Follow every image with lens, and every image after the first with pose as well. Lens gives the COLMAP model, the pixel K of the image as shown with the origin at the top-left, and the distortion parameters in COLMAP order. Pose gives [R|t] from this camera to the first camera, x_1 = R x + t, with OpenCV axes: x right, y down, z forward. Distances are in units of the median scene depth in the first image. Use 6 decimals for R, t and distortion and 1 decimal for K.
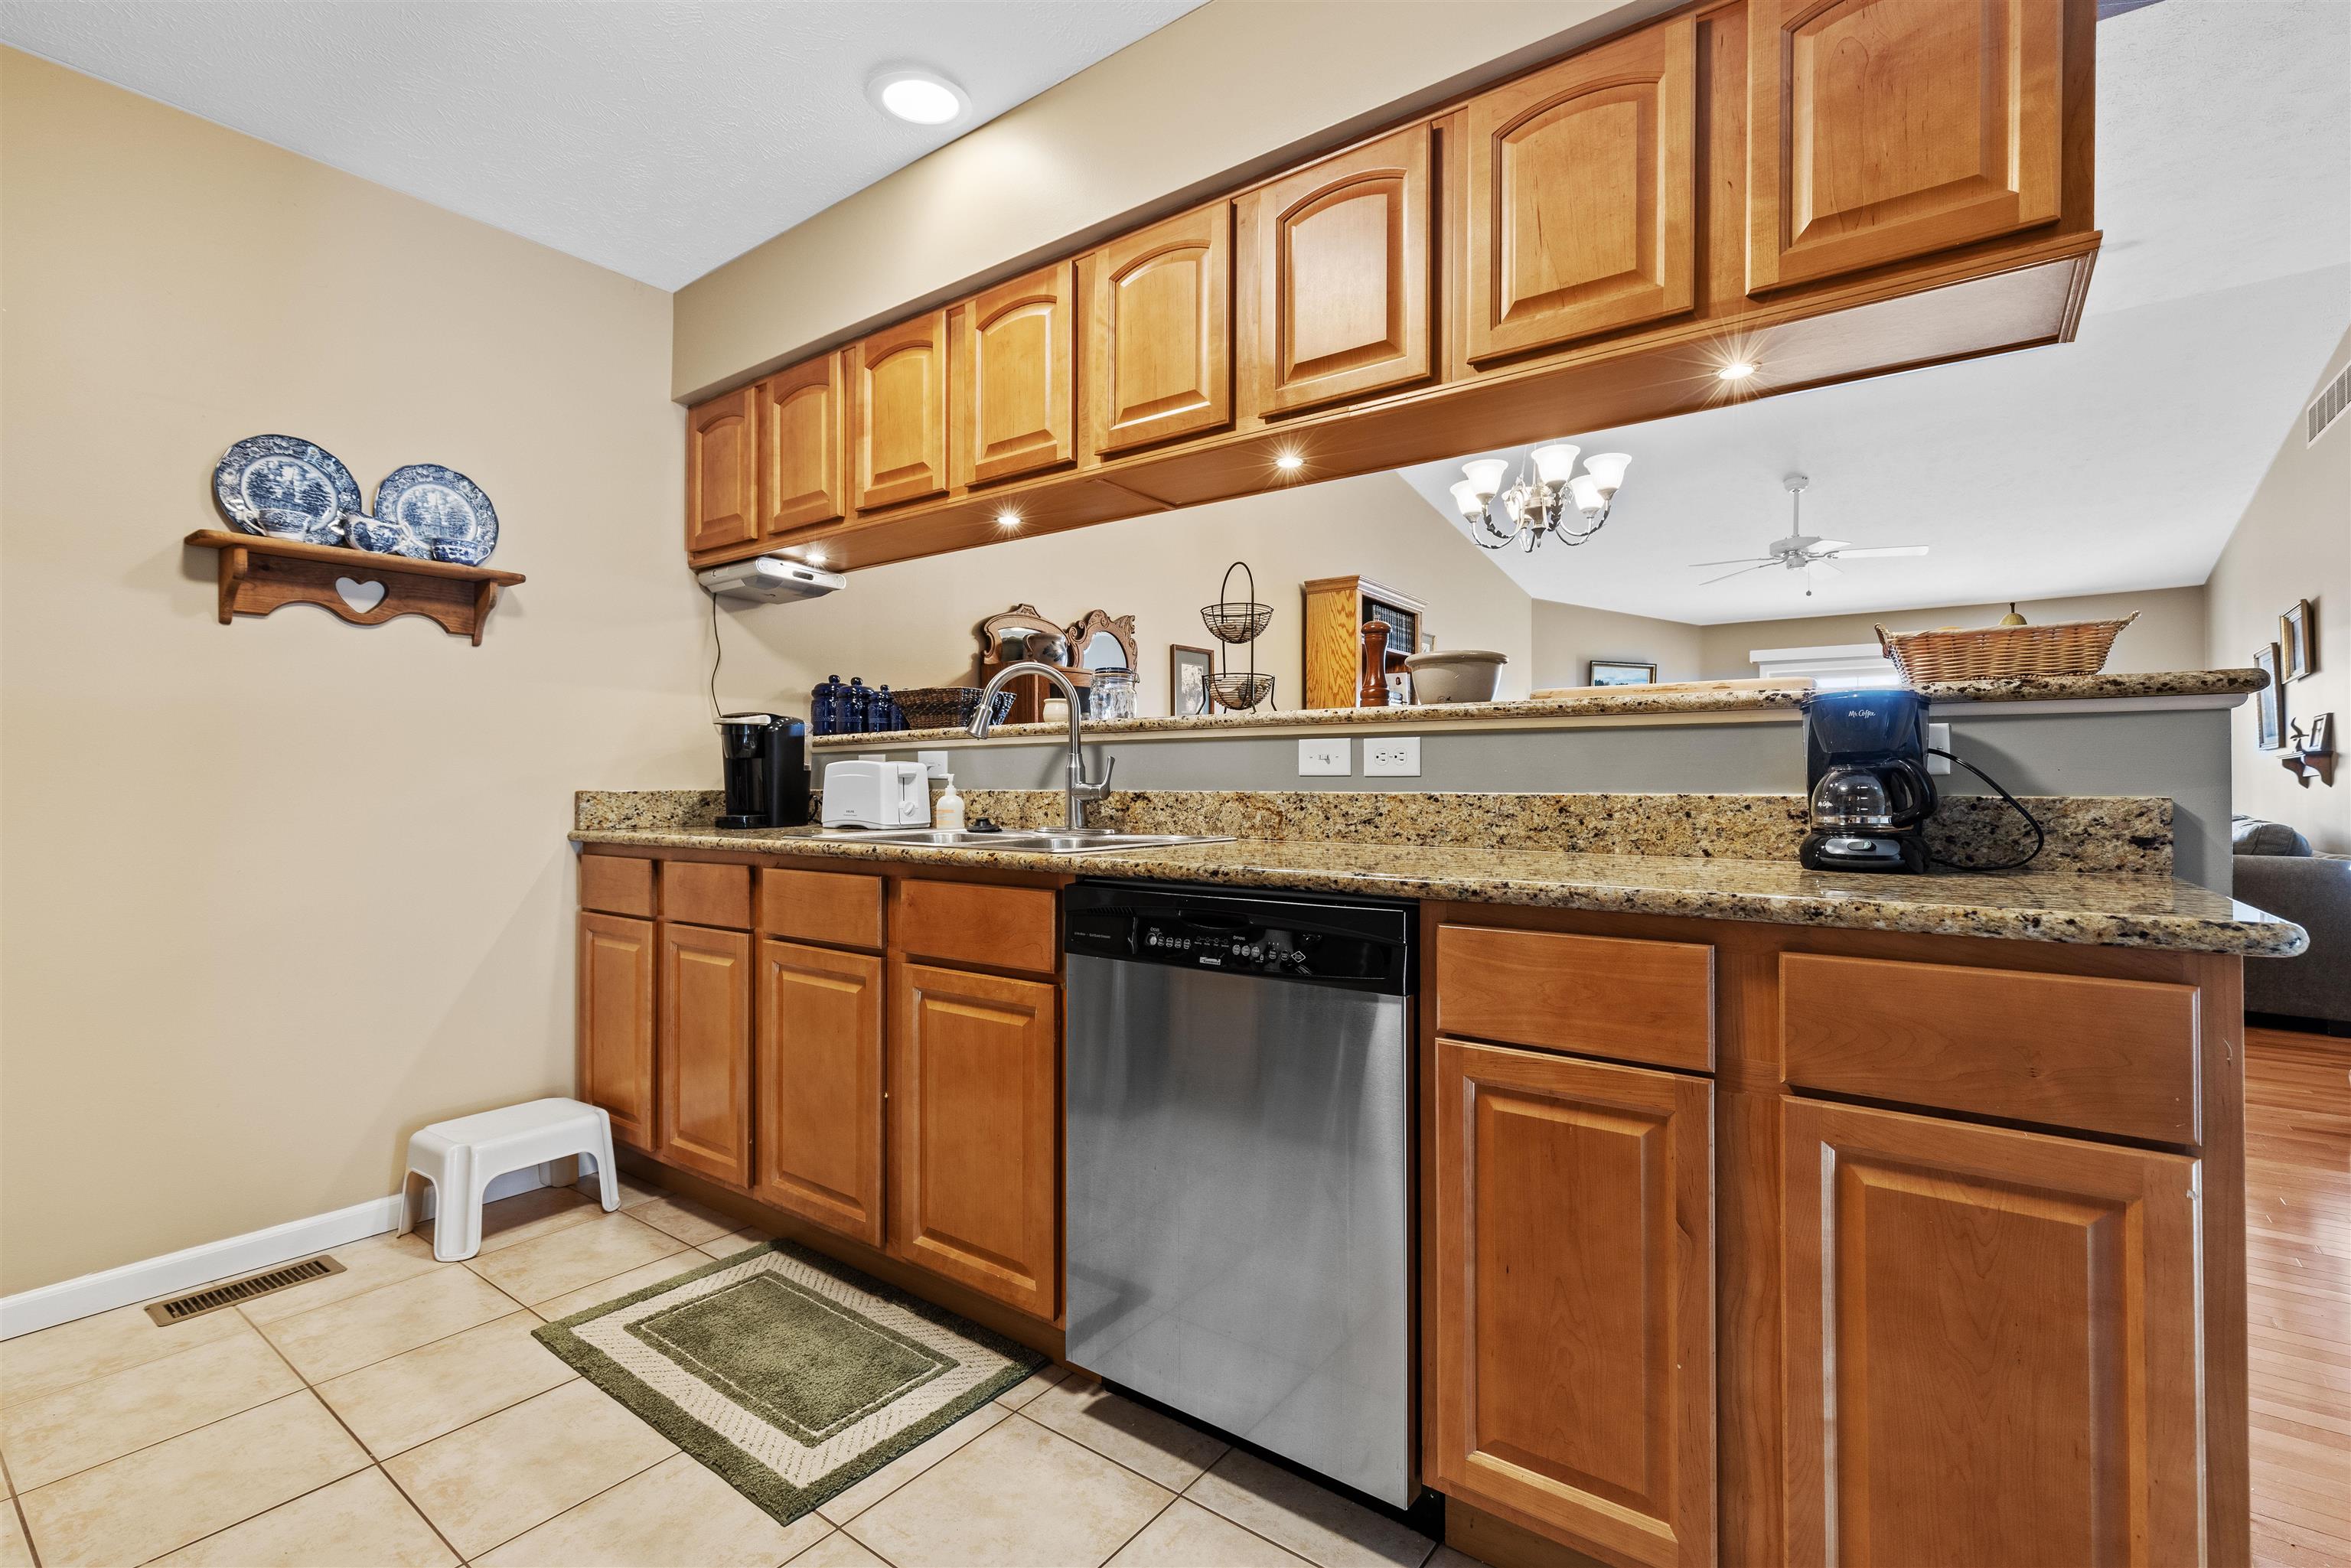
lens RADIAL K [[1053.3, 0, 1175.5], [0, 1053.3, 784.0], [0, 0, 1]] dist [-0.000591, -0.000046]
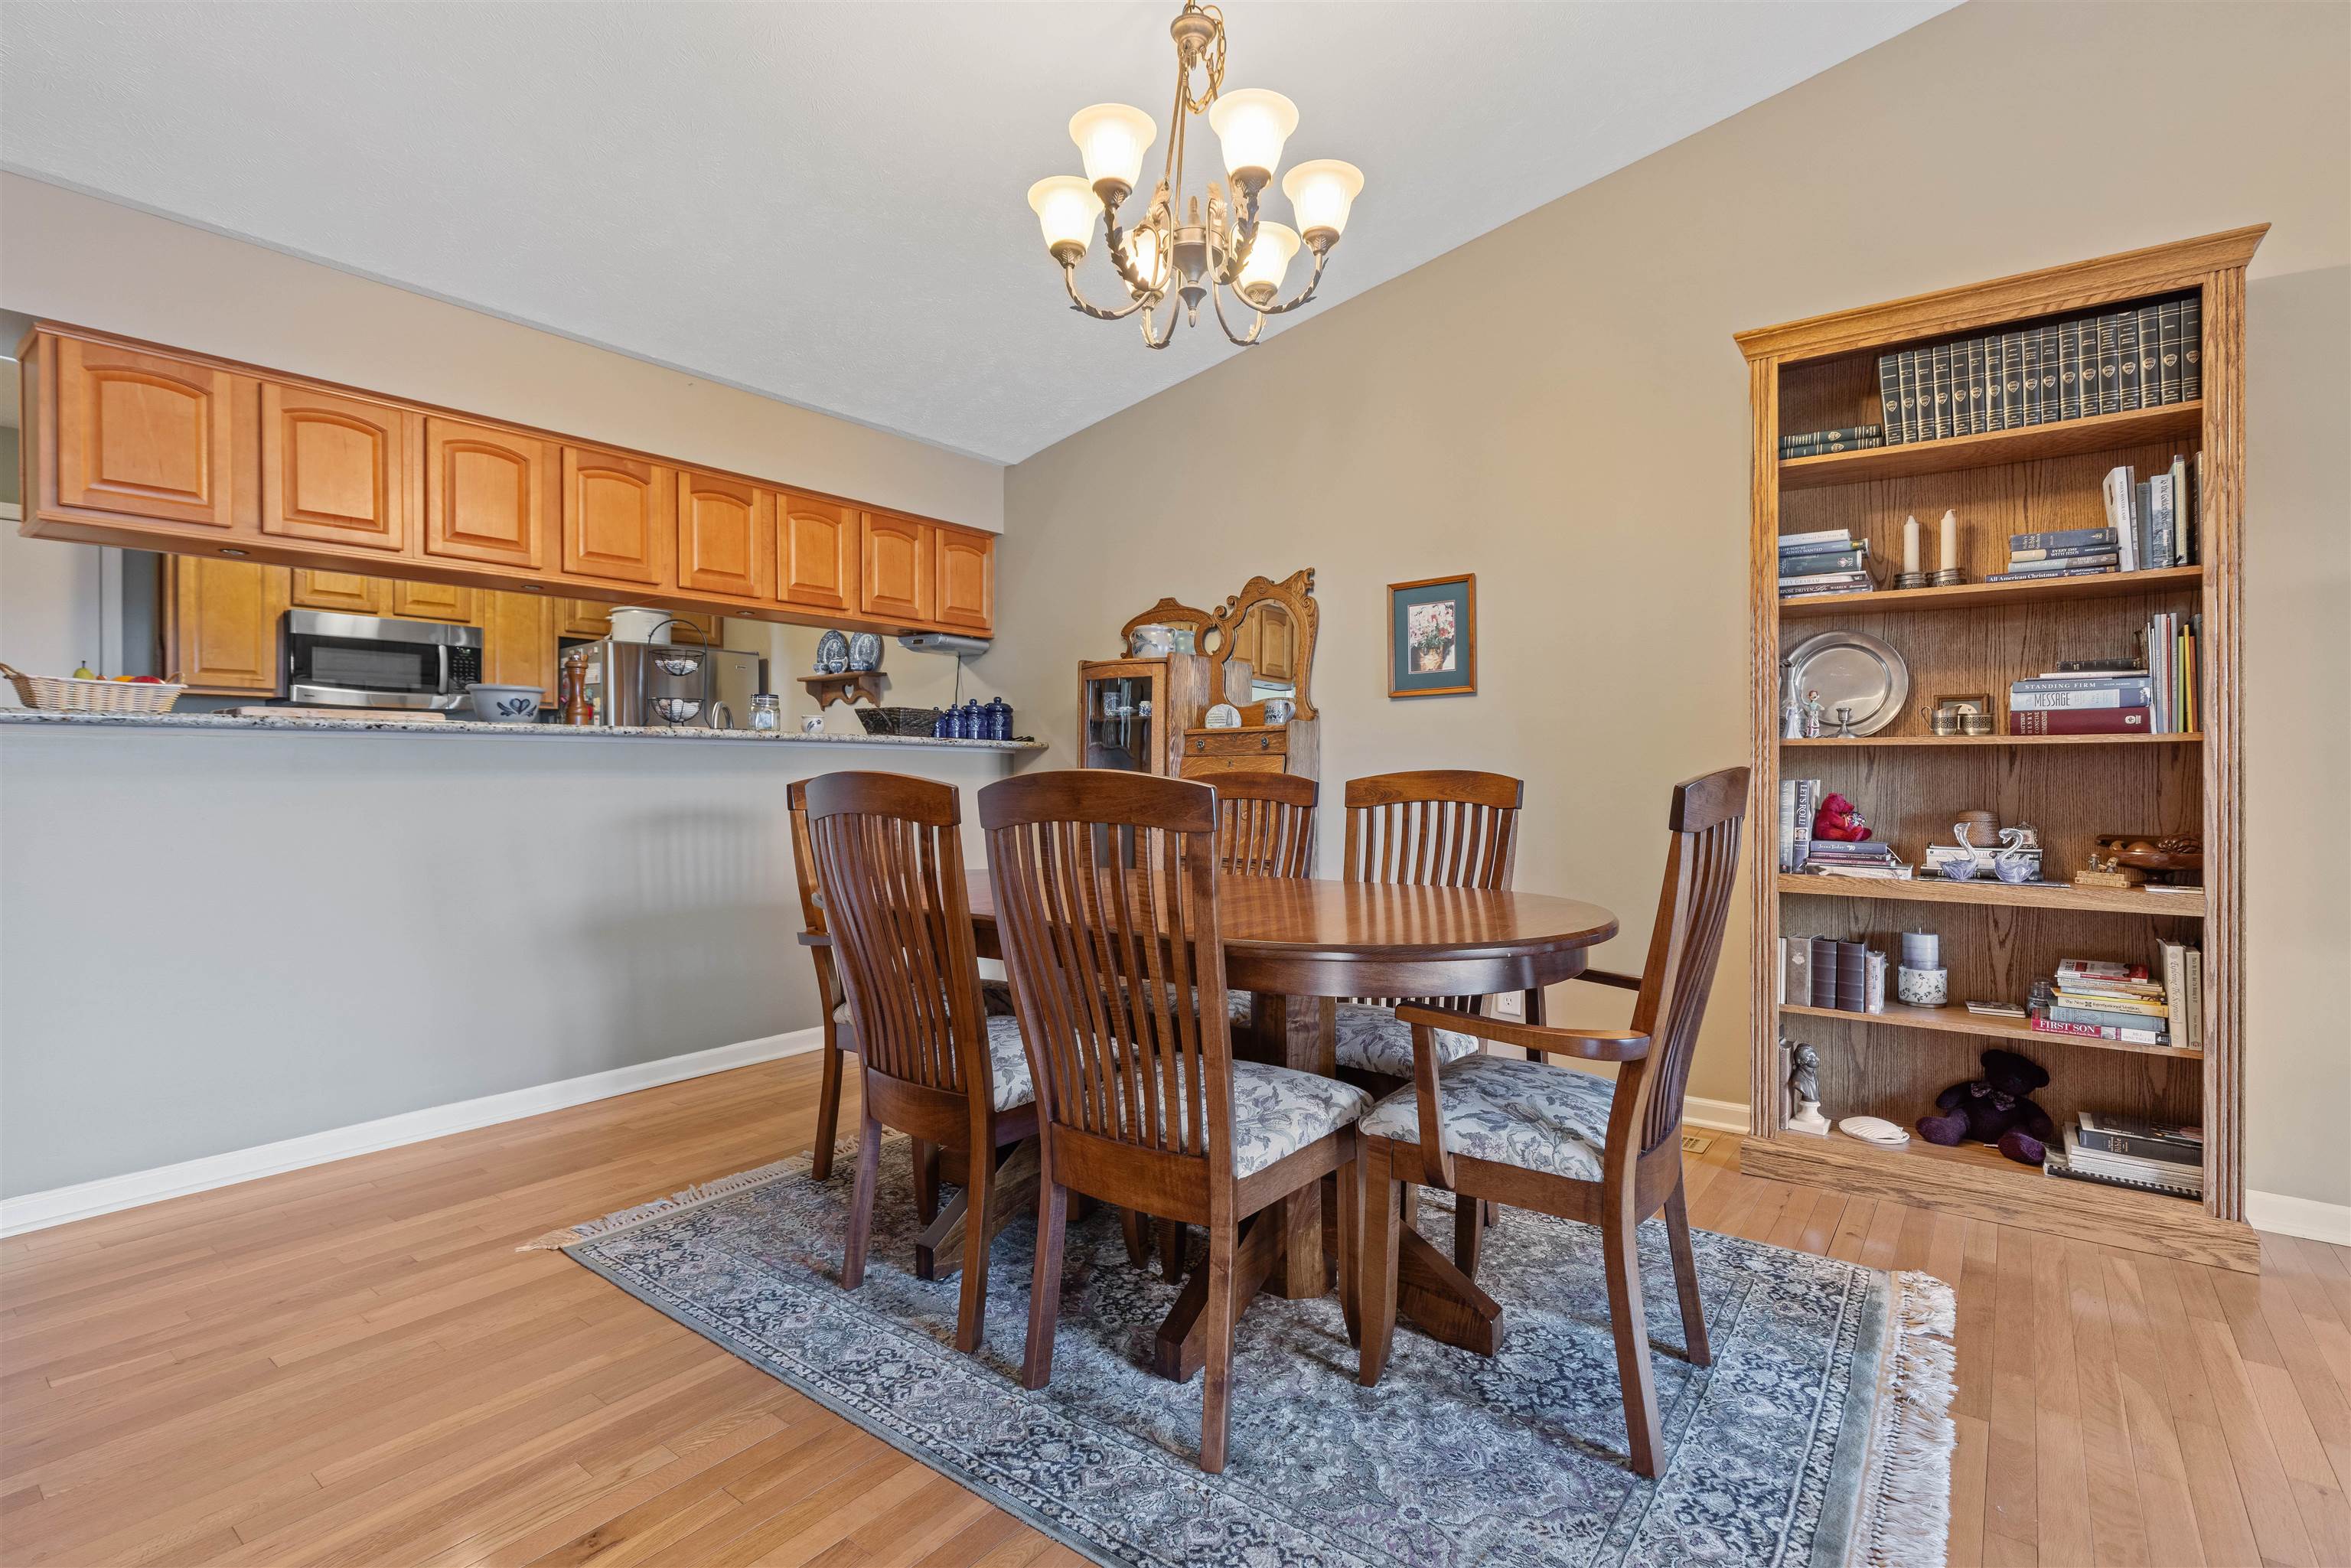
lens RADIAL K [[1102.3, 0, 1175.5], [0, 1102.3, 784.0], [0, 0, 1]] dist [-0.003150, -0.000254]
pose [[-0.013819, 0.007866, -0.999874, 1.528077], [0.005398, 0.999955, 0.007792, 0.005877], [0.999890, -0.005289, -0.013860, 1.658215]]
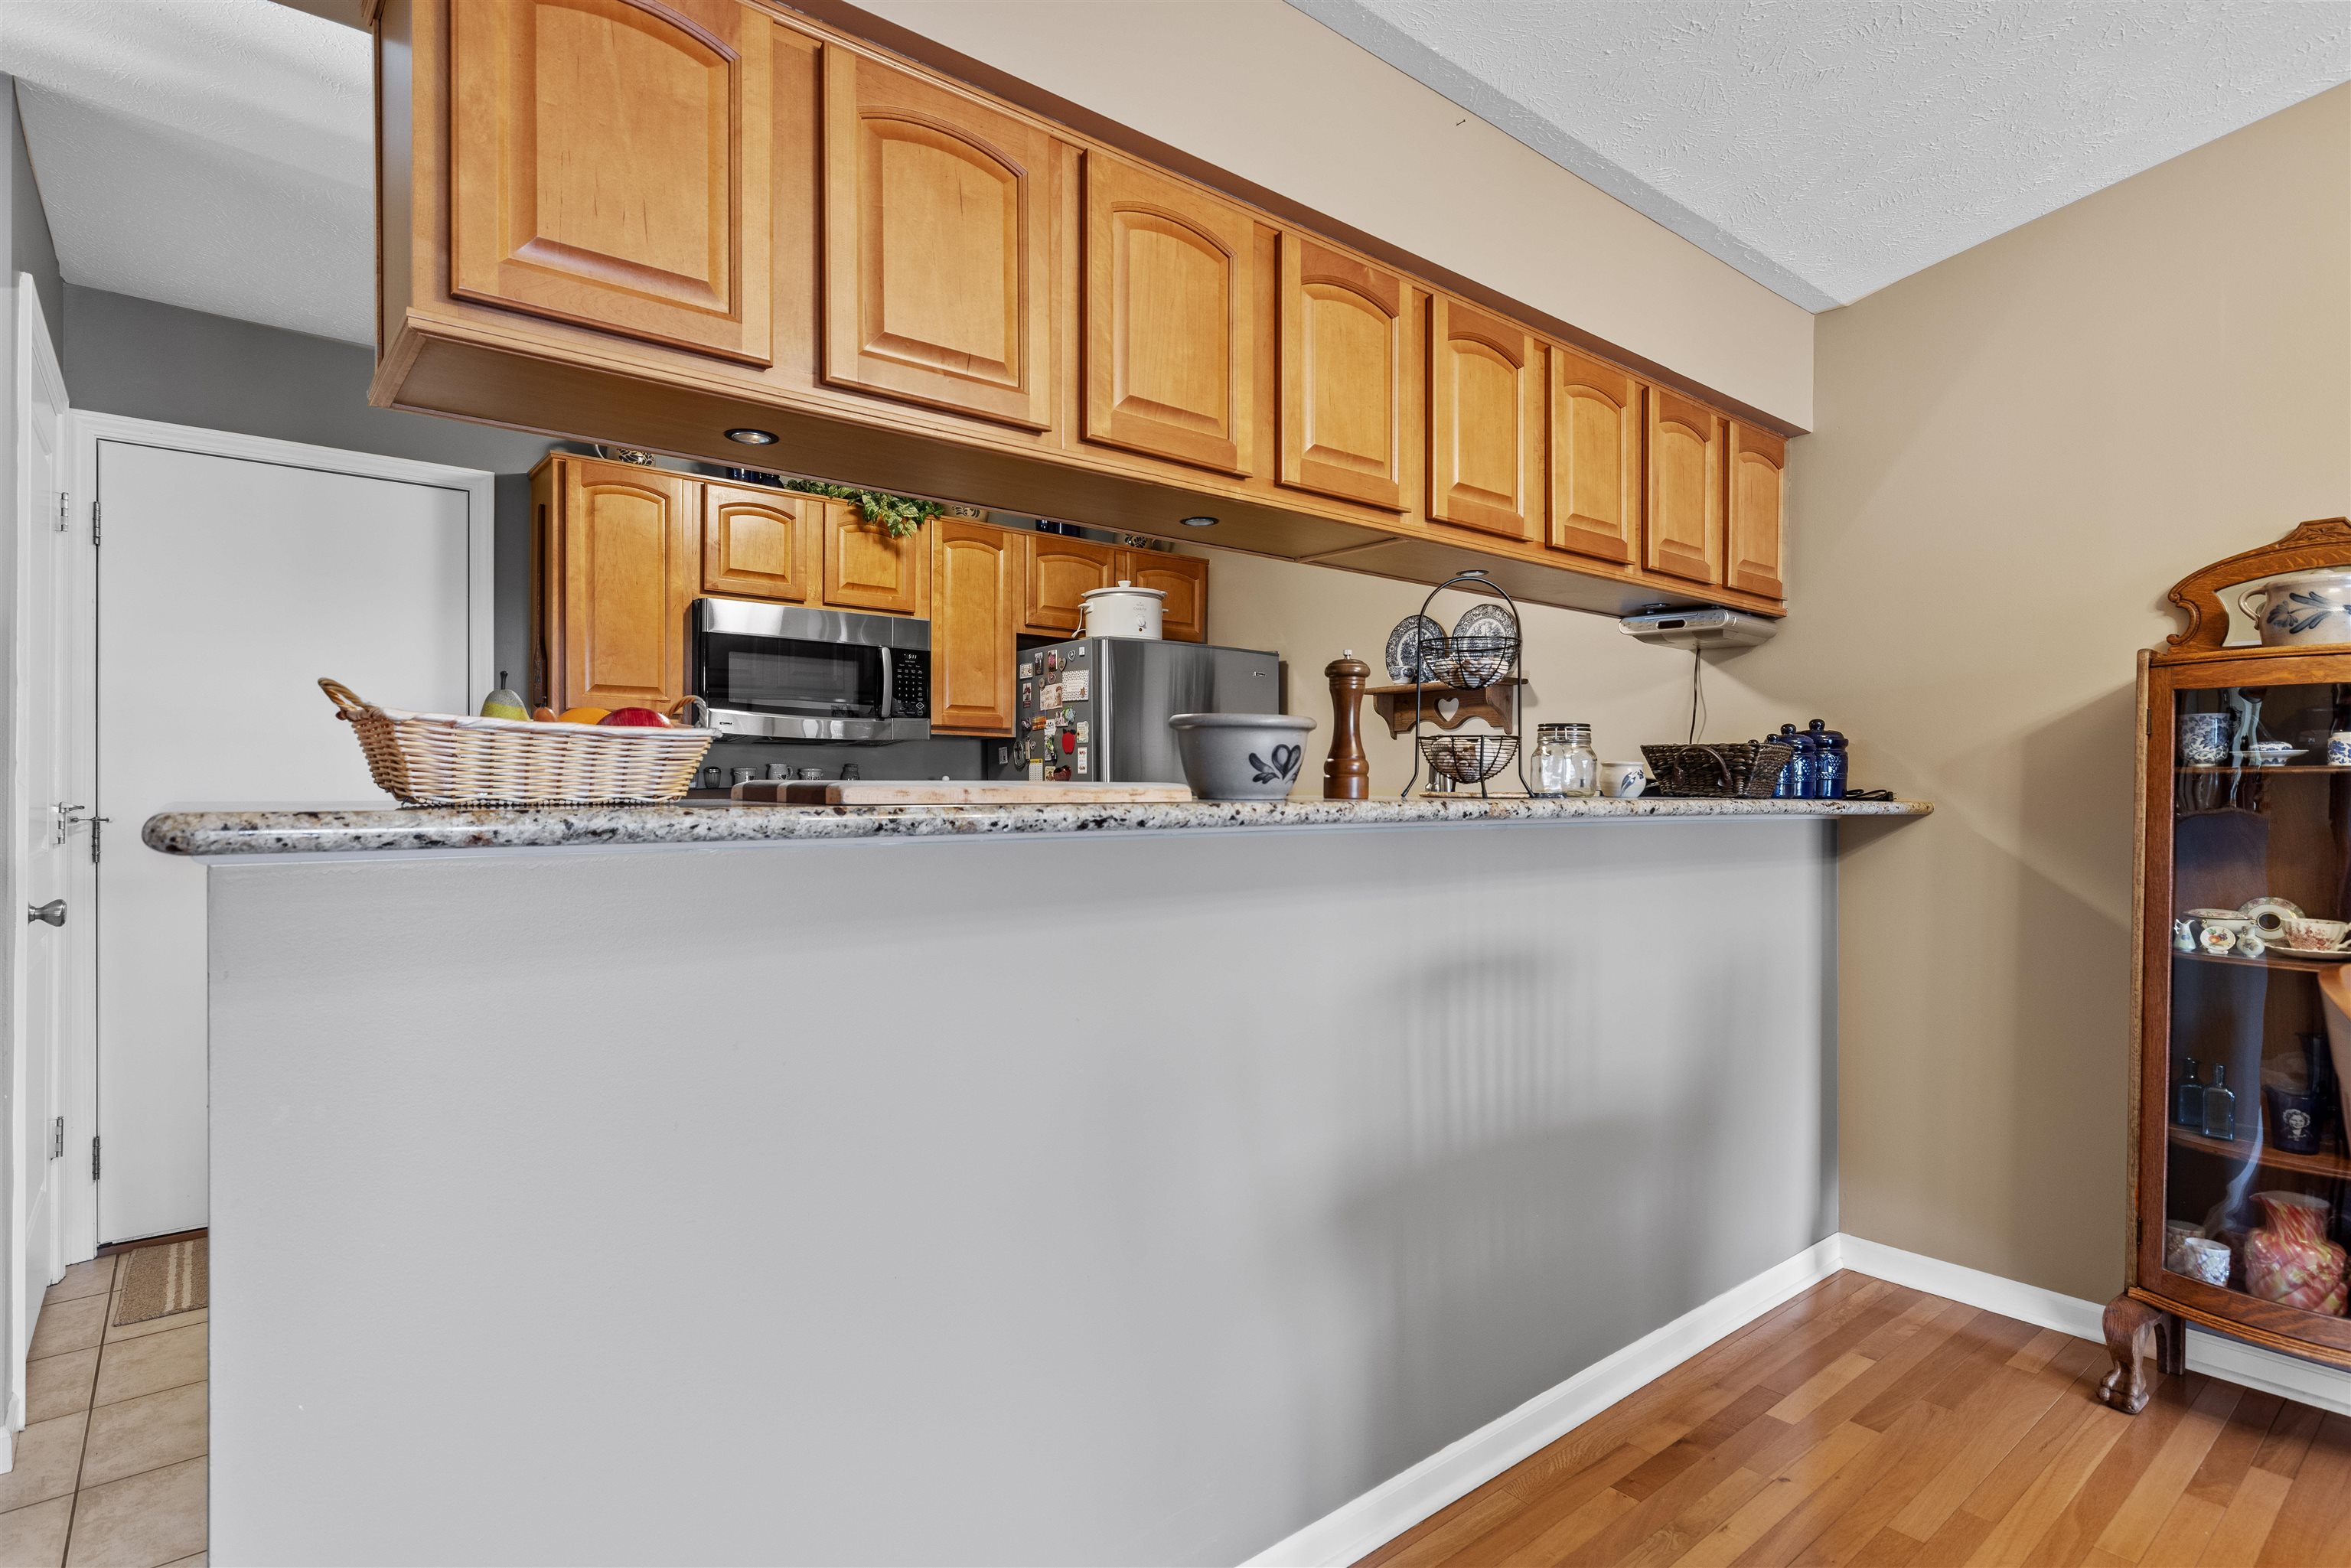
lens RADIAL K [[1200.1, 0, 1172.5], [0, 1200.1, 809.2], [0, 0, 1]] dist [0.000915, -0.000171]
pose [[-0.234435, 0.014626, -0.972022, 0.892958], [-0.001908, 0.999878, 0.015505, -0.062855], [0.972130, 0.005490, -0.234378, 0.972004]]
